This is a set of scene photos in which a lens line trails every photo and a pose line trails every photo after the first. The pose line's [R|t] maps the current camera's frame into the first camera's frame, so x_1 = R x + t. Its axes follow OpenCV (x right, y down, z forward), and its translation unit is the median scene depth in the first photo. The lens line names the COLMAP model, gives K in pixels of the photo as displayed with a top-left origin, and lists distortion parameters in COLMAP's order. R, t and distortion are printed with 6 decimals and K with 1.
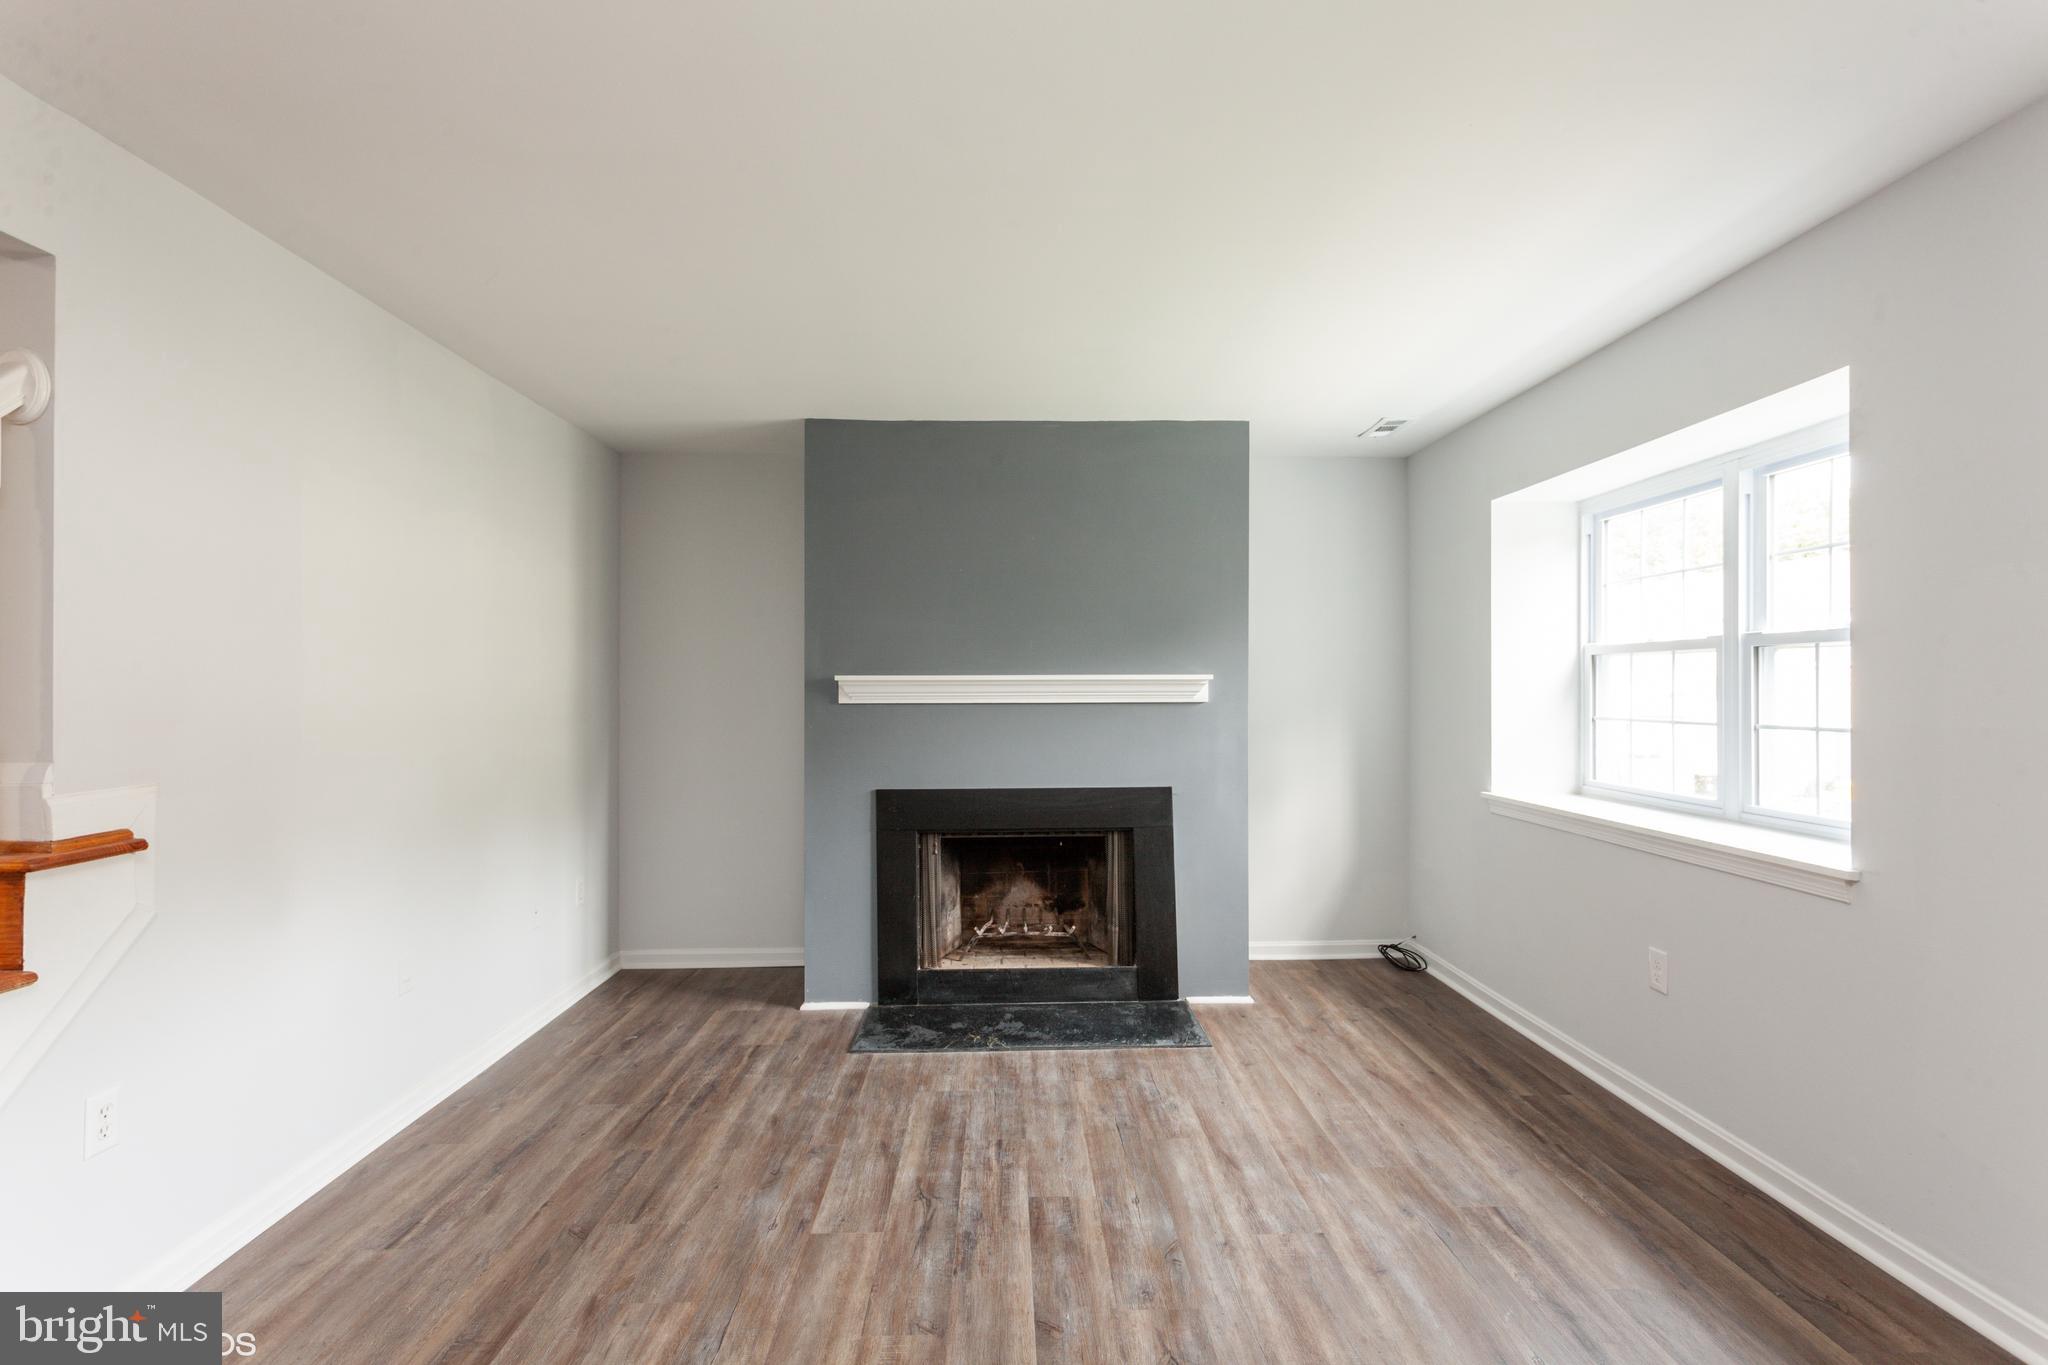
lens RADIAL K [[971.9, 0, 1027.1], [0, 971.9, 678.8], [0, 0, 1]] dist [0.002698, -0.000067]
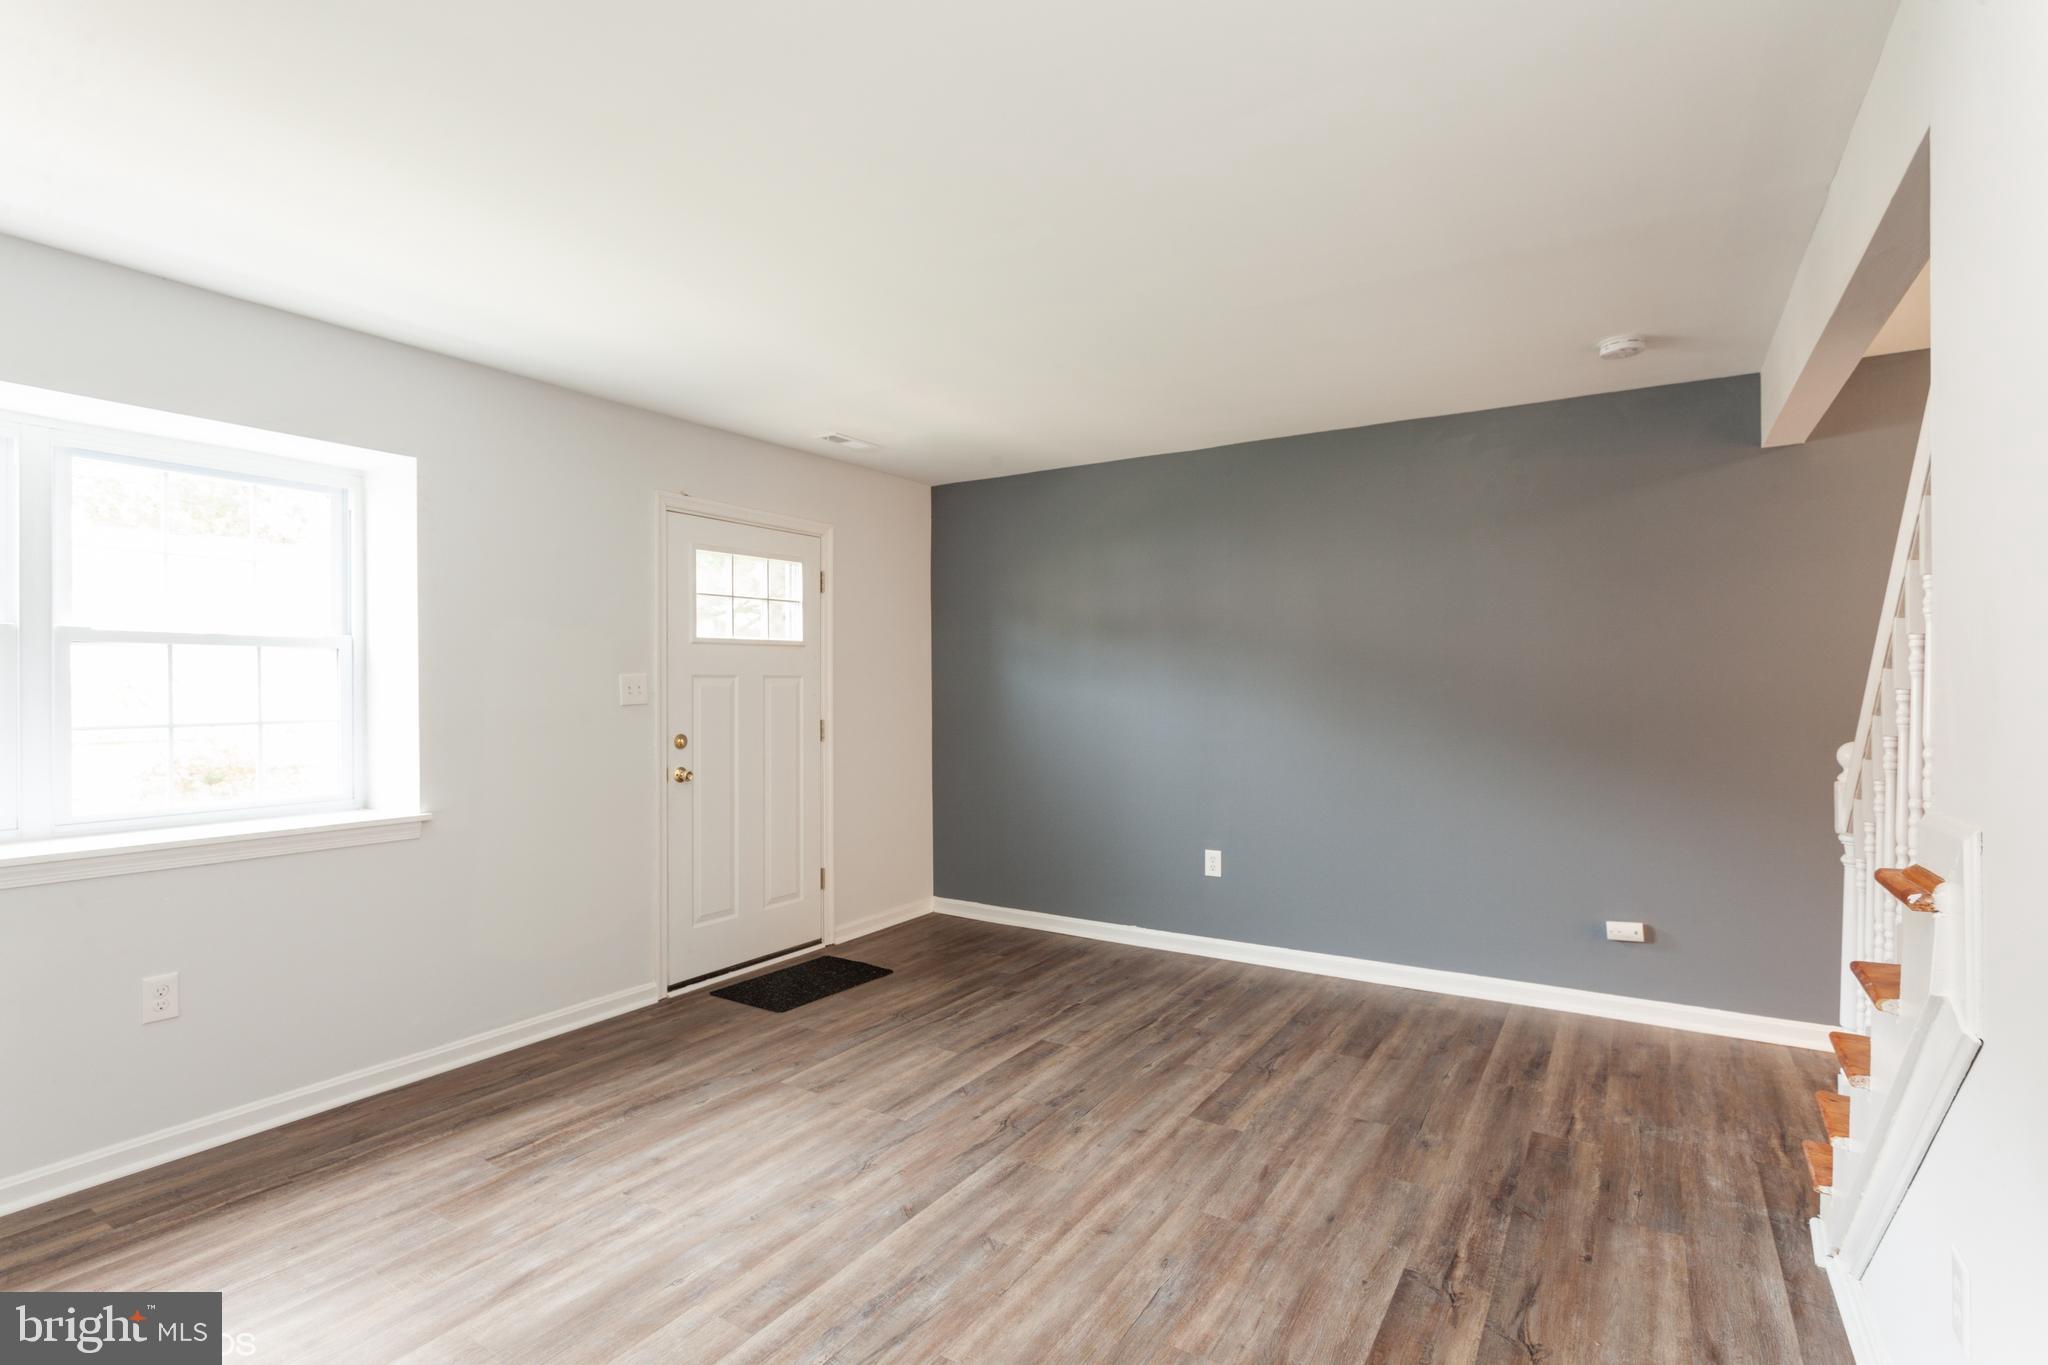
lens RADIAL K [[965.7, 0, 1021.8], [0, 965.7, 674.6], [0, 0, 1]] dist [0.000532, 0.000655]
pose [[-0.824864, 0.010292, 0.565237, -0.614574], [-0.001085, 0.999804, -0.019787, 0.017974], [-0.565330, -0.016935, -0.824691, 1.513870]]
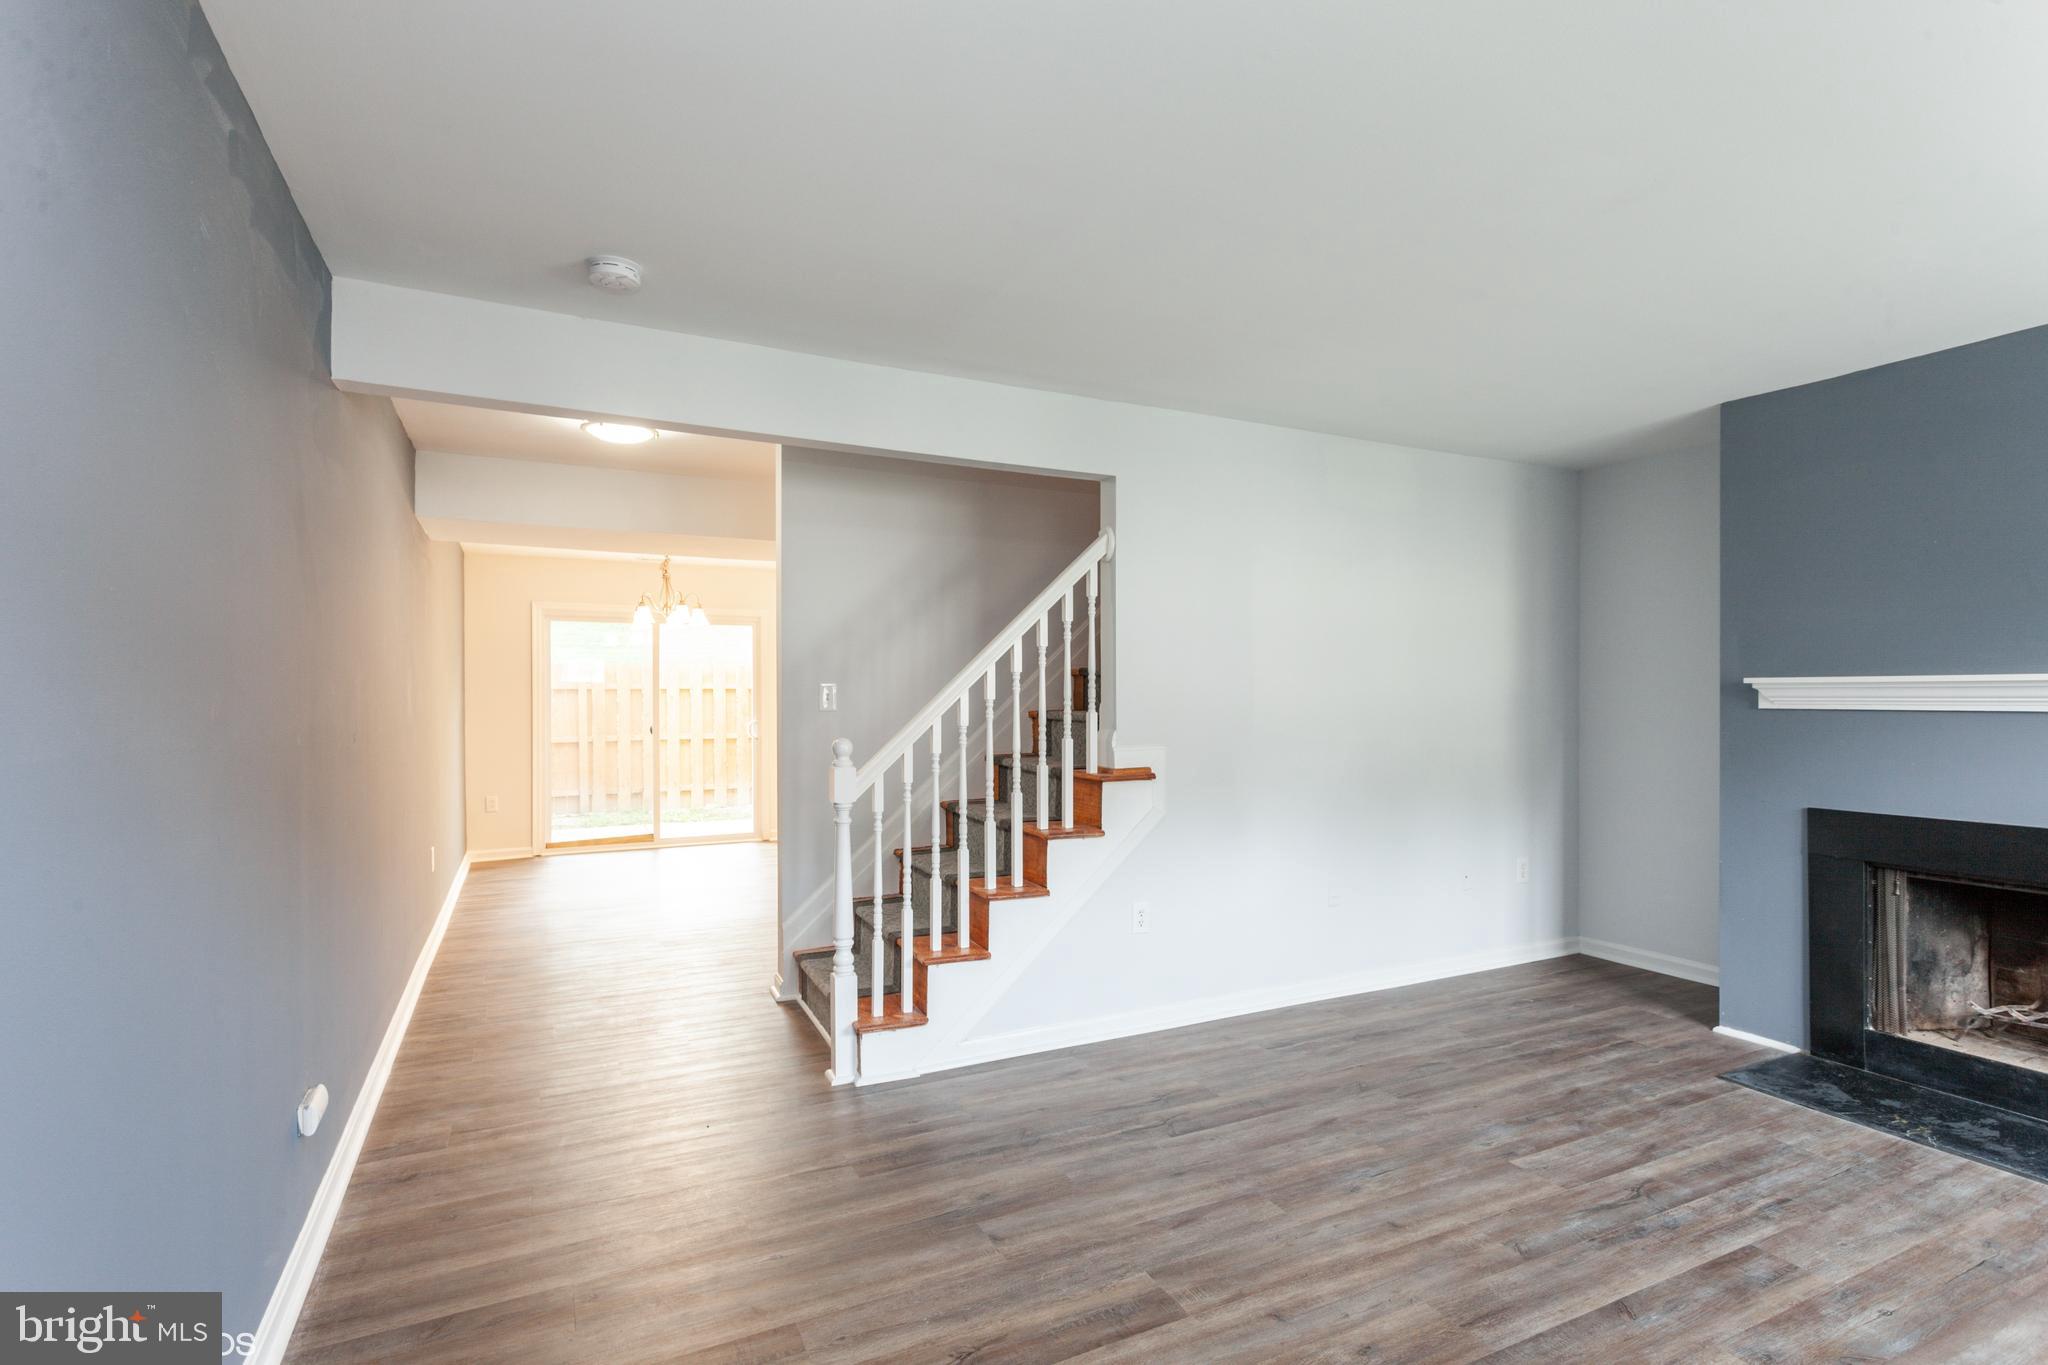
lens RADIAL K [[978.5, 0, 1027.5], [0, 978.5, 689.1], [0, 0, 1]] dist [0.003309, 0.000307]
pose [[0.418395, -0.003087, -0.908260, 0.556800], [0.010619, 0.999943, 0.001493, -0.002083], [0.908203, -0.010269, 0.418404, -0.006052]]
